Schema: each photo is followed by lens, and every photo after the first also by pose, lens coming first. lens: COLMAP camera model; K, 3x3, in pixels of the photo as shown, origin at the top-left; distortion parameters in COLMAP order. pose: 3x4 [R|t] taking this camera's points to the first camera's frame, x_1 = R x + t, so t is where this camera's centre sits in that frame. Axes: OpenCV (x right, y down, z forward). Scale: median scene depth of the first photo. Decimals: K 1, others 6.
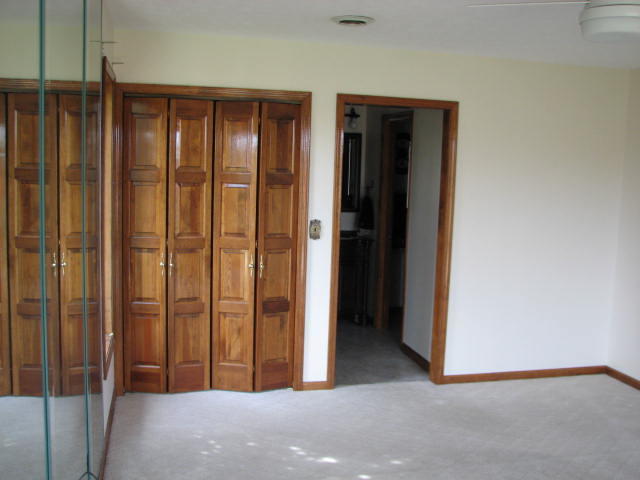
lens RADIAL K [[691.3, 0, 320.0], [0, 691.3, 240.0], [0, 0, 1]] dist [-0.195467, 0.262621]
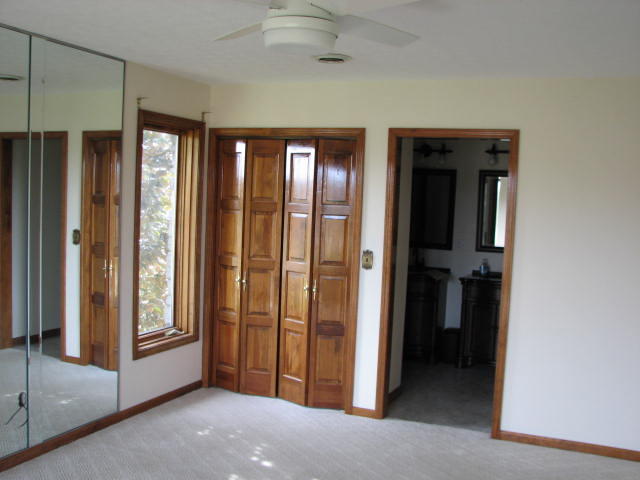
lens RADIAL K [[691.3, 0, 320.0], [0, 691.3, 240.0], [0, 0, 1]] dist [-0.195467, 0.262621]
pose [[0.804356, 0.038781, -0.592880, 0.557272], [-0.082318, 0.995518, -0.046561, 0.009642], [0.588417, 0.086256, 0.803944, 0.125829]]
